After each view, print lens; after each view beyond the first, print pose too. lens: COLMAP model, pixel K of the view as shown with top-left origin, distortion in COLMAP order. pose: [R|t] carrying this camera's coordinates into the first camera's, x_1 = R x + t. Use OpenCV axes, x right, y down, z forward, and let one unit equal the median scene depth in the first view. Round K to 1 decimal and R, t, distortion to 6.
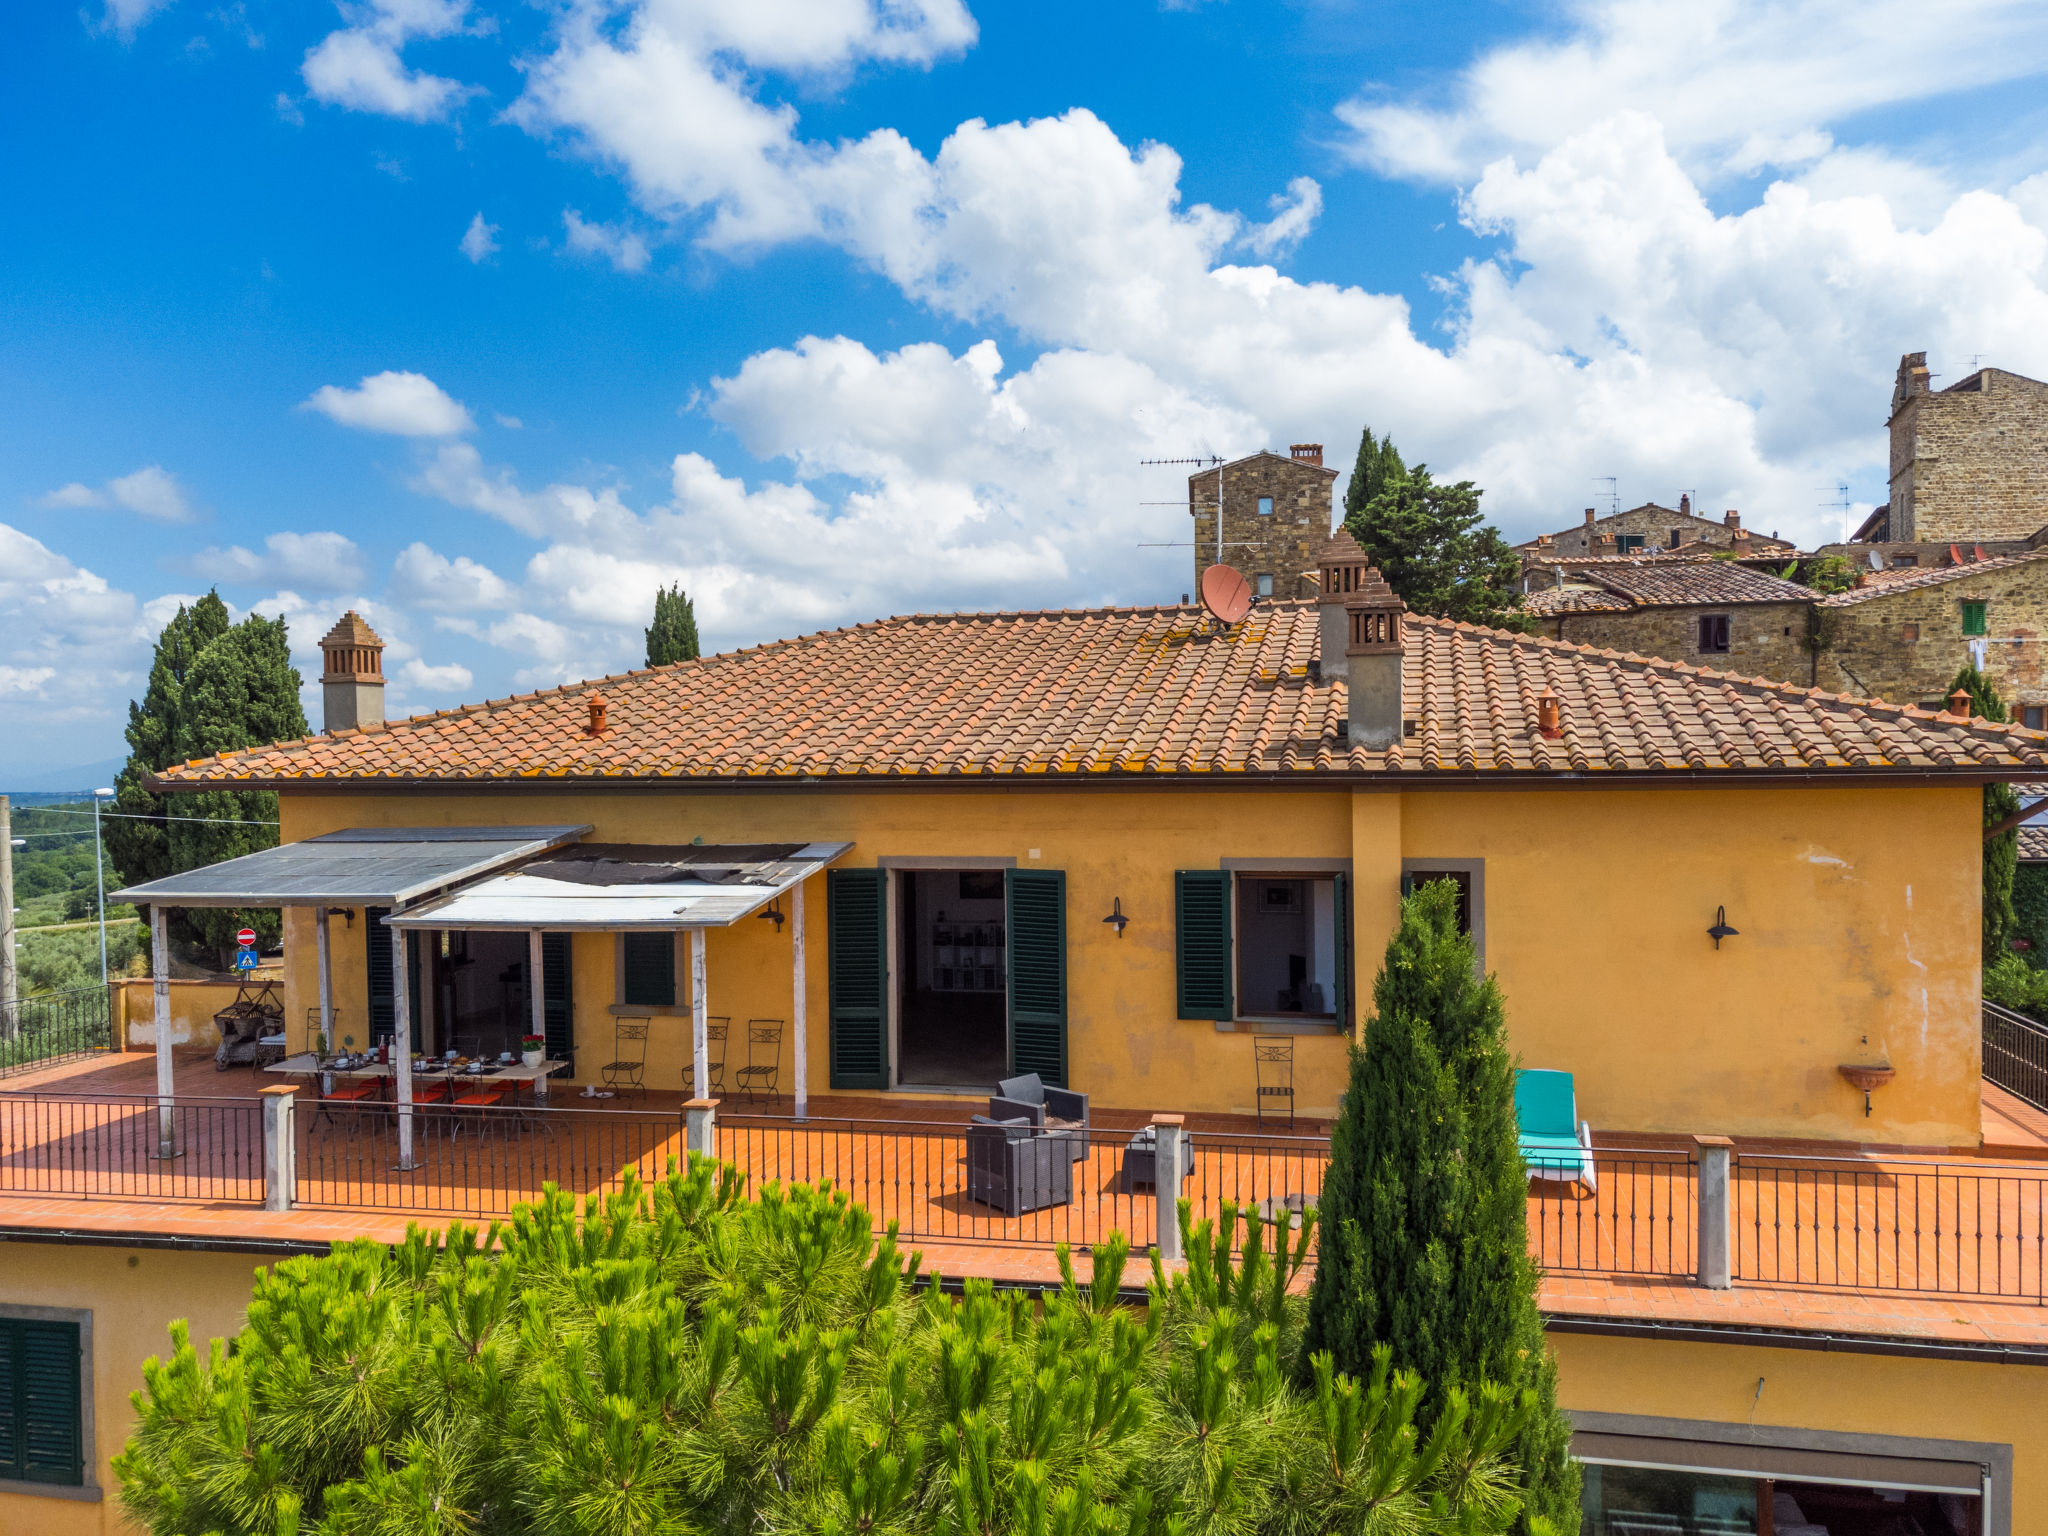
lens RADIAL K [[1562.6, 0, 1021.0], [0, 1562.6, 838.5], [0, 0, 1]] dist [0.000310, 0.003274]
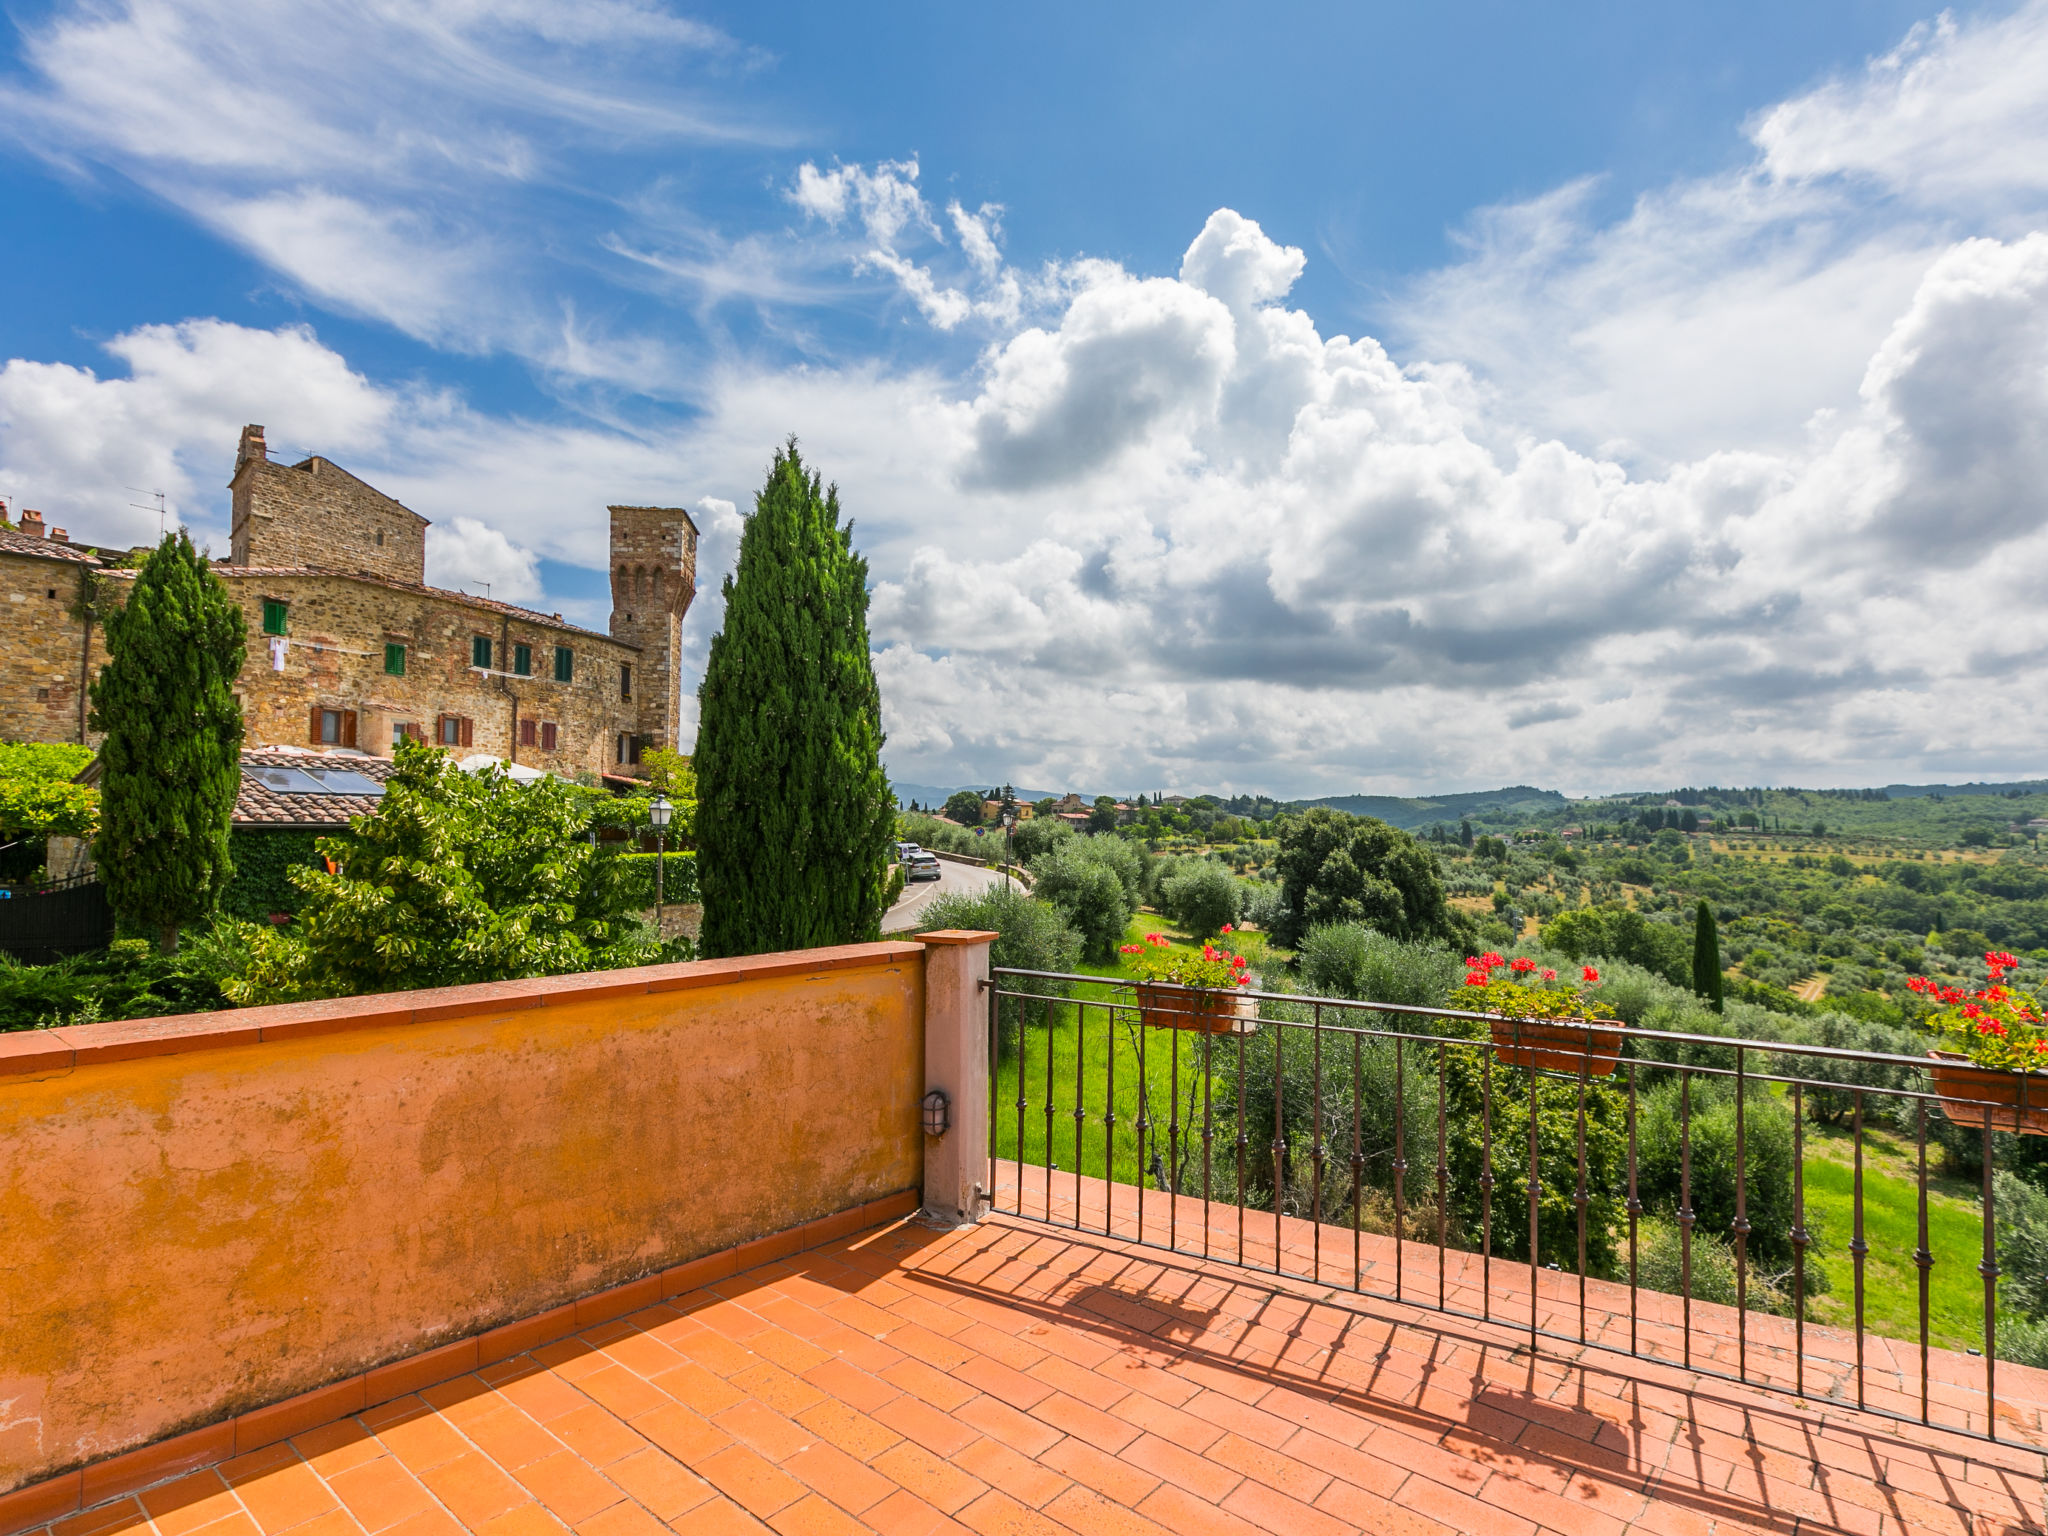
lens RADIAL K [[1082.9, 0, 1014.8], [0, 1082.9, 777.1], [0, 0, 1]] dist [0.000329, 0.001047]
pose [[0.449302, 0.061089, 0.891289, 0.196095], [0.026207, 0.996329, -0.081499, 0.034747], [-0.892995, 0.059976, 0.446052, 0.248957]]
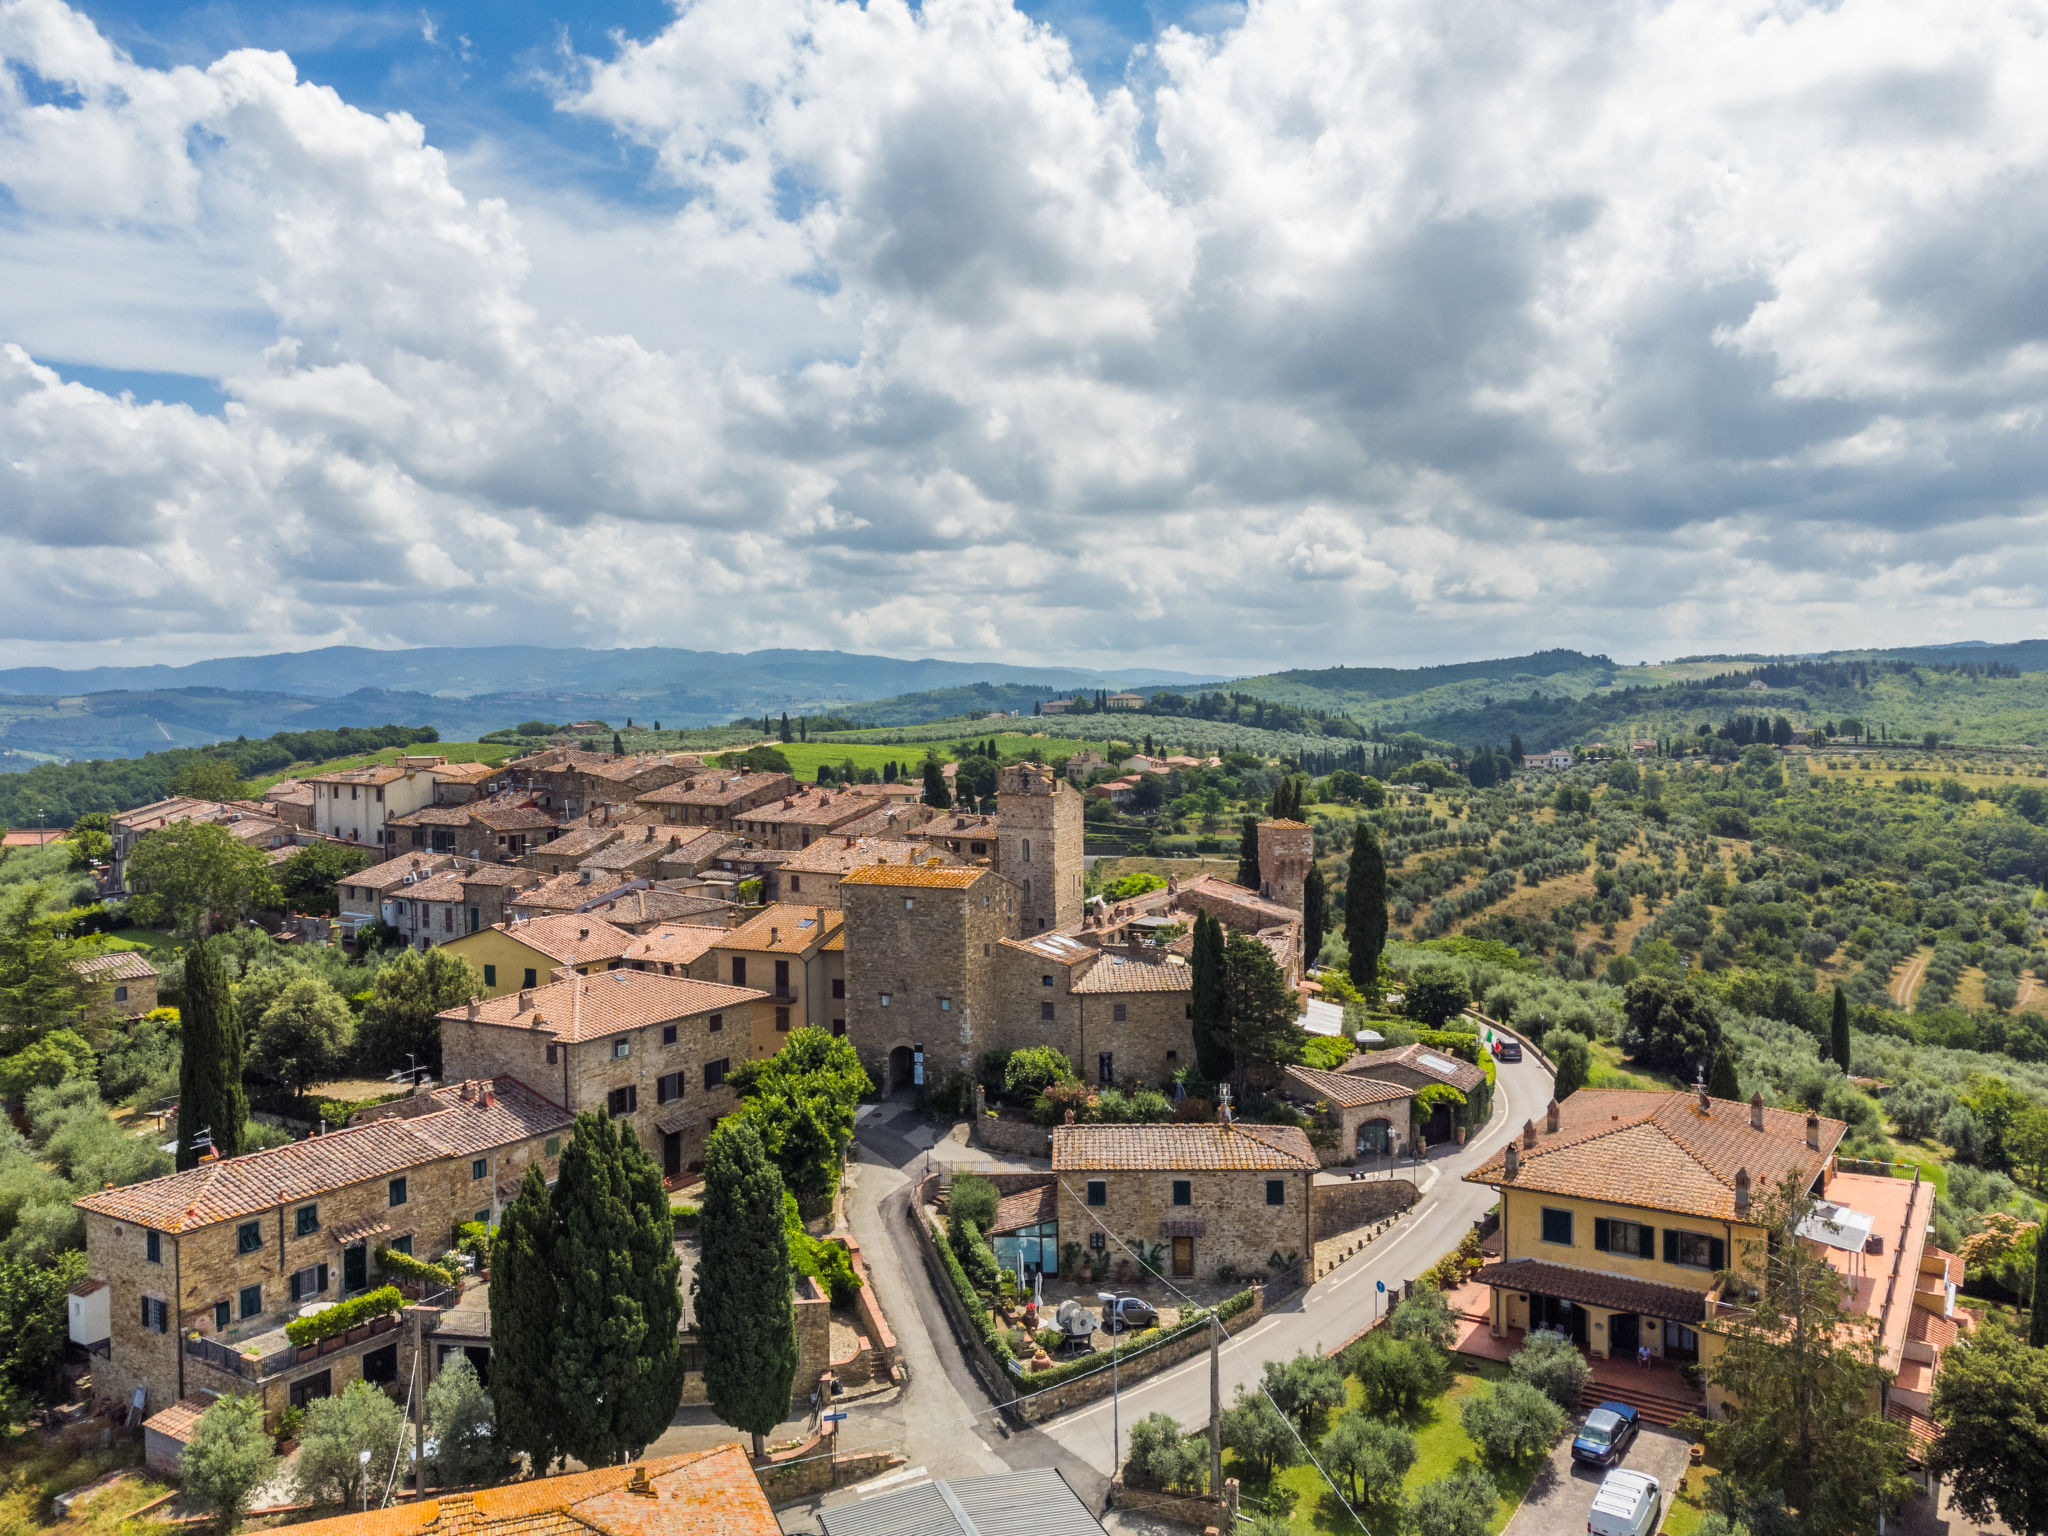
lens RADIAL K [[1659.8, 0, 1015.3], [0, 1659.8, 704.5], [0, 0, 1]] dist [-0.001191, 0.039569]
pose [[0.328302, 0.003418, 0.944567, -1.911488], [0.046713, 0.998711, -0.019851, -0.498944], [-0.943417, 0.050641, 0.327719, 0.532467]]
